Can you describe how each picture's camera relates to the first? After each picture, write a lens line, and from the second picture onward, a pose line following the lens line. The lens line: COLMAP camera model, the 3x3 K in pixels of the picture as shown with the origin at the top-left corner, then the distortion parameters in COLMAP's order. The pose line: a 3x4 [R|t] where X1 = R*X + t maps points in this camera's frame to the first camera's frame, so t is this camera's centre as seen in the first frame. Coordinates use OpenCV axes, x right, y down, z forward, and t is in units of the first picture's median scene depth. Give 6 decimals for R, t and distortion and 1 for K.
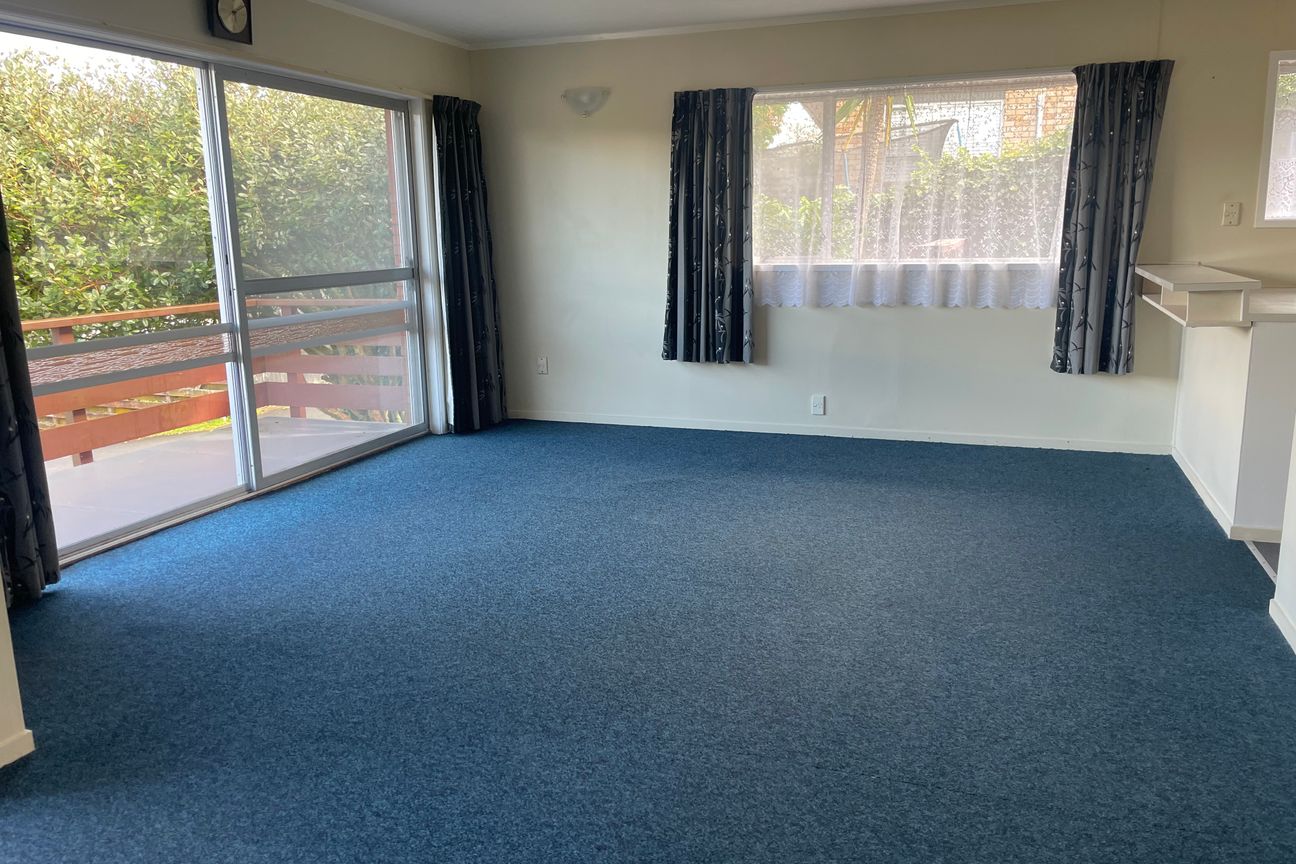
lens RADIAL K [[981.1, 0, 651.5], [0, 981.1, 410.4], [0, 0, 1]] dist [0.080745, -0.095782]
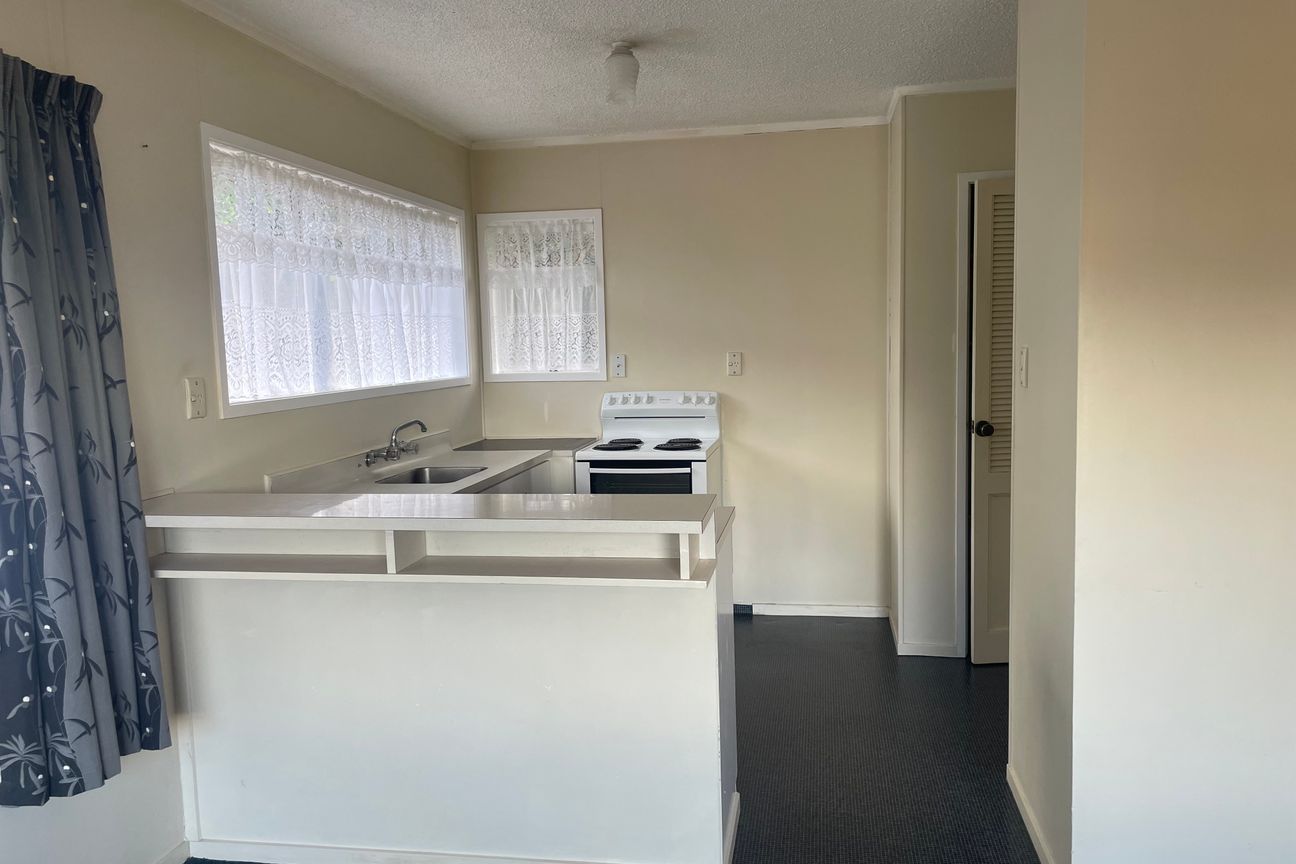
lens RADIAL K [[978.0, 0, 650.0], [0, 978.0, 435.7], [0, 0, 1]] dist [0.082304, -0.101965]
pose [[-0.165699, -0.076311, 0.983219, -0.006851], [0.215177, 0.970182, 0.111563, -0.163322], [-0.962415, 0.230052, -0.144338, 0.748080]]
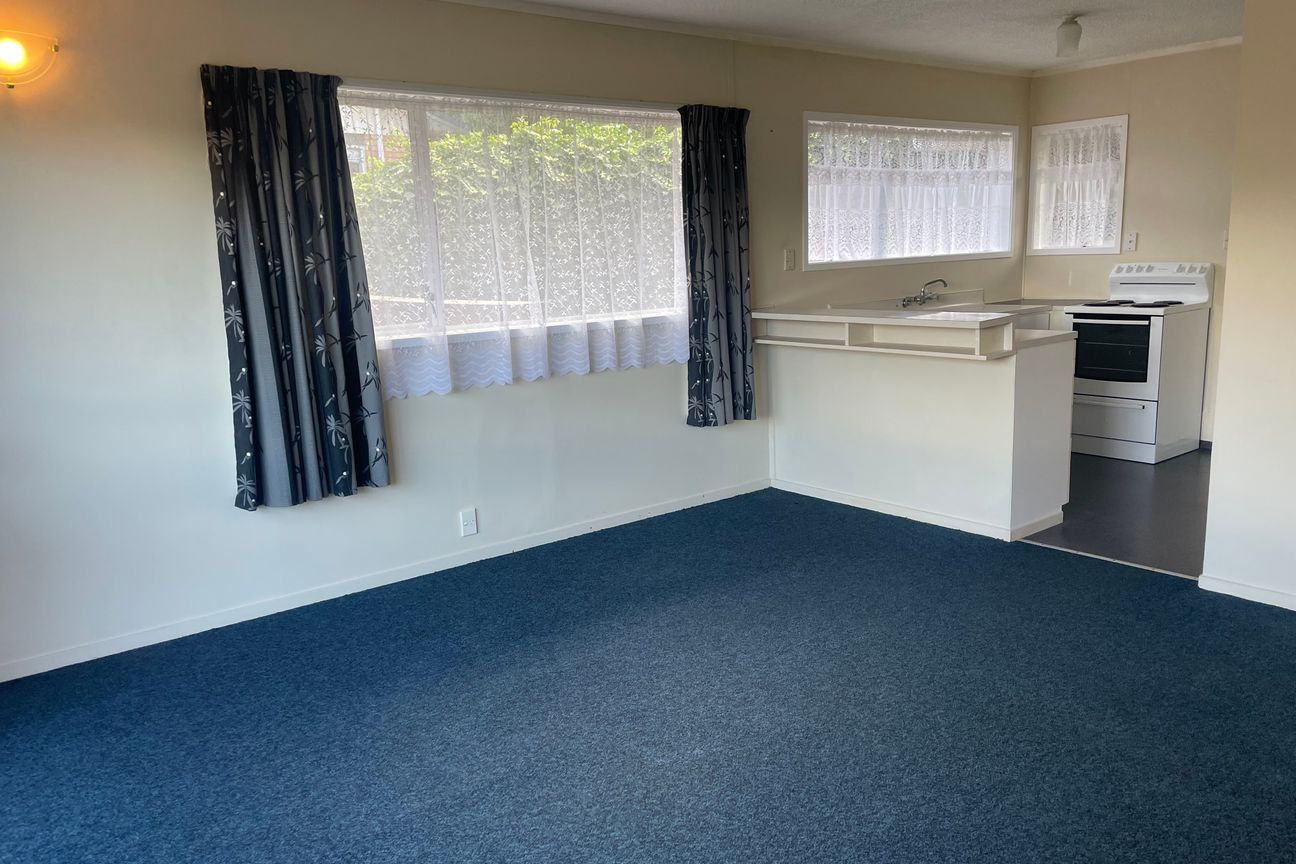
lens RADIAL K [[978.0, 0, 650.0], [0, 978.0, 435.7], [0, 0, 1]] dist [0.082304, -0.101965]
pose [[0.529185, -0.162206, 0.832858, -0.379142], [0.188479, 0.979507, 0.071011, -0.100522], [-0.827308, 0.119398, 0.548912, 0.497695]]
